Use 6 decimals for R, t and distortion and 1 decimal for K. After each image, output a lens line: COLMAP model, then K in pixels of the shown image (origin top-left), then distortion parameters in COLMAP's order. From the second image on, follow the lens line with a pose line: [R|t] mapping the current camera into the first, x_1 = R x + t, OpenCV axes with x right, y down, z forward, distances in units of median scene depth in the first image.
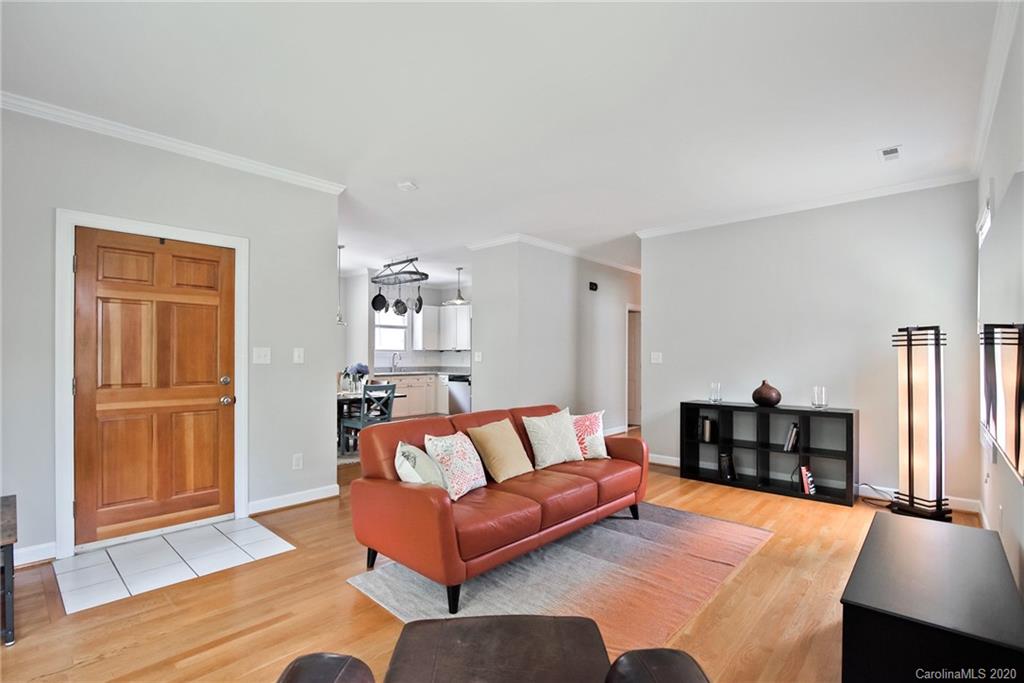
lens RADIAL K [[471.2, 0, 537.7], [0, 471.2, 356.6], [0, 0, 1]] dist [-0.015808, 0.001281]
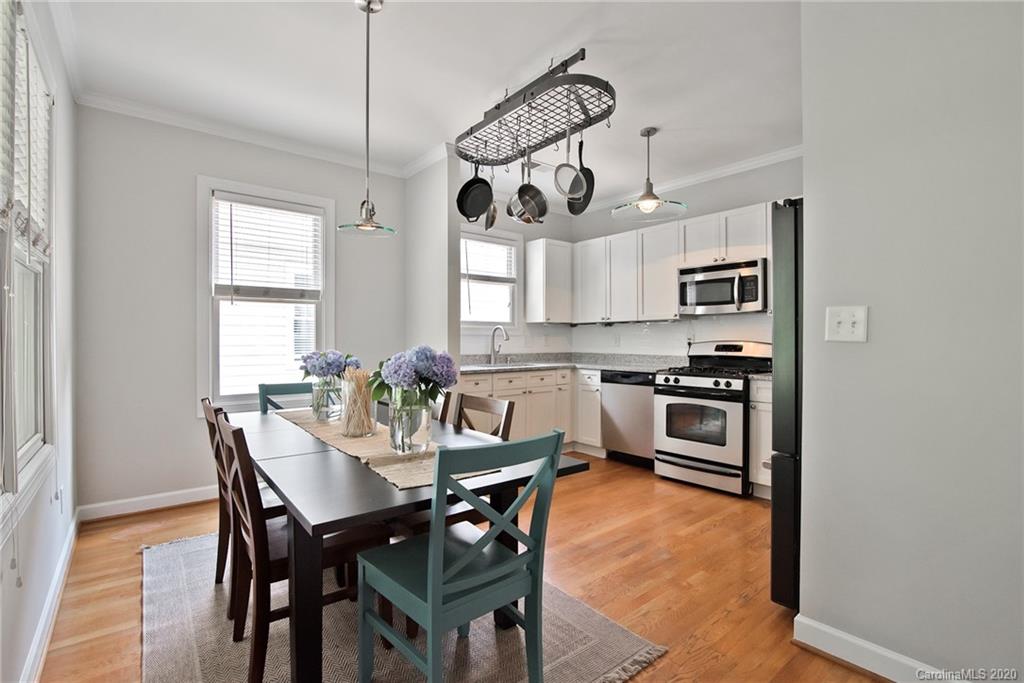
lens RADIAL K [[471.2, 0, 563.1], [0, 471.2, 342.2], [0, 0, 1]] dist [-0.015808, 0.001281]
pose [[0.995129, -0.001478, -0.098571, -0.180069], [0.002086, 0.999979, 0.006062, 0.005530], [0.098560, -0.006238, 0.995112, 0.490017]]
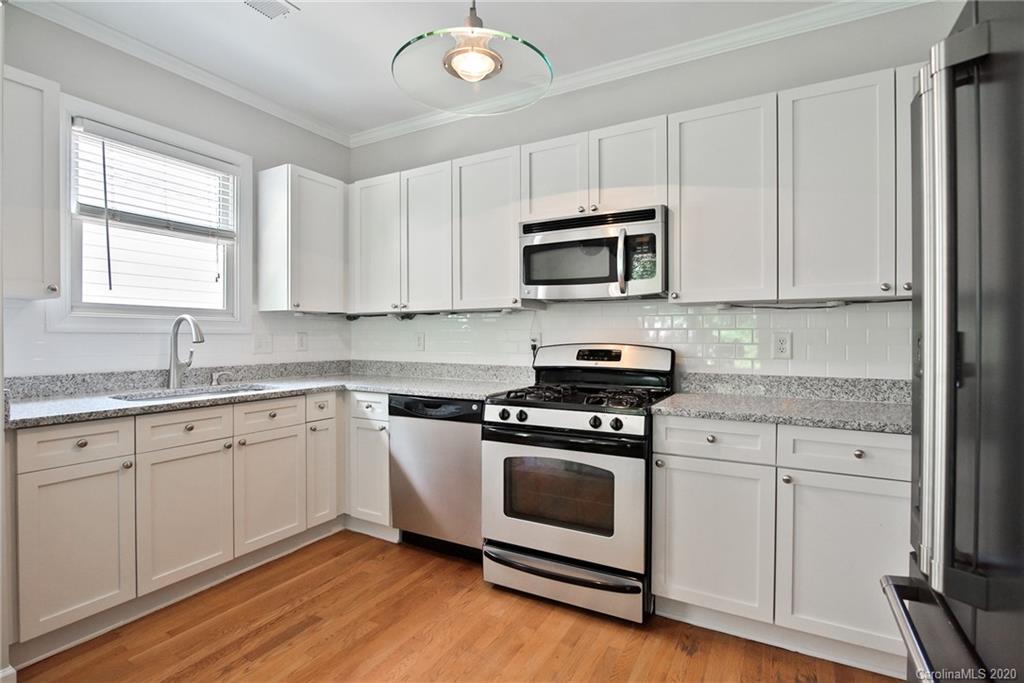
lens RADIAL K [[471.2, 0, 541.1], [0, 471.2, 342.6], [0, 0, 1]] dist [-0.015808, 0.001281]
pose [[0.971628, -0.004034, 0.236478, -0.166593], [0.000569, 0.999892, 0.014717, 0.002519], [-0.236512, -0.014164, 0.971525, 0.694127]]
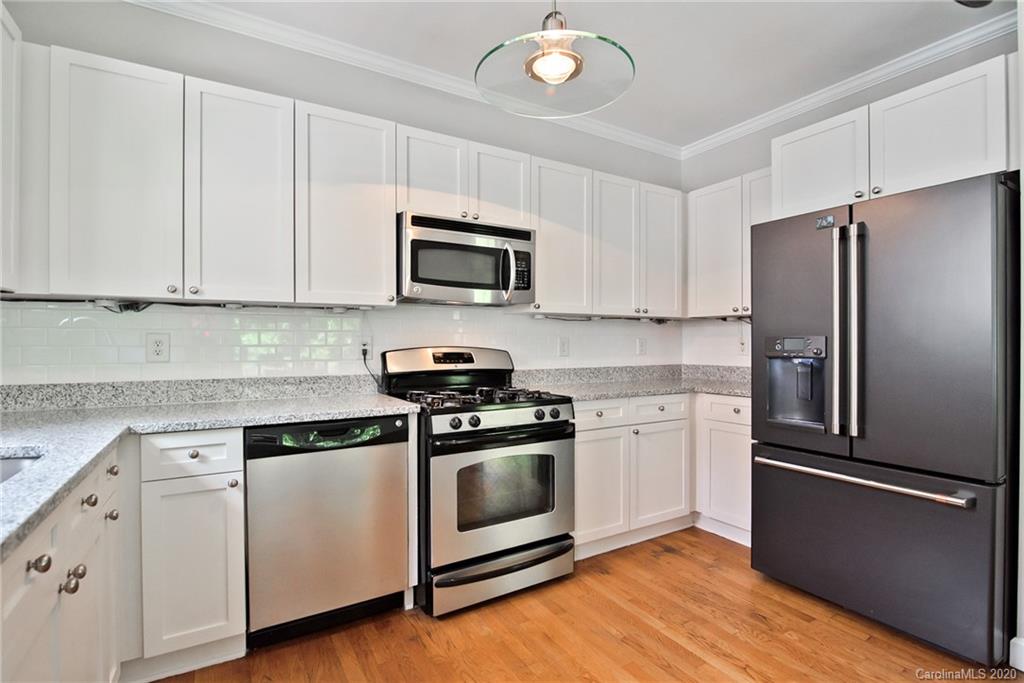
lens RADIAL K [[471.2, 0, 513.0], [0, 471.2, 343.1], [0, 0, 1]] dist [-0.015808, 0.001281]
pose [[0.320642, -0.007675, 0.947169, -0.333761], [-0.002555, 0.999957, 0.008968, 0.002621], [-0.947197, -0.005295, 0.320609, 0.838344]]
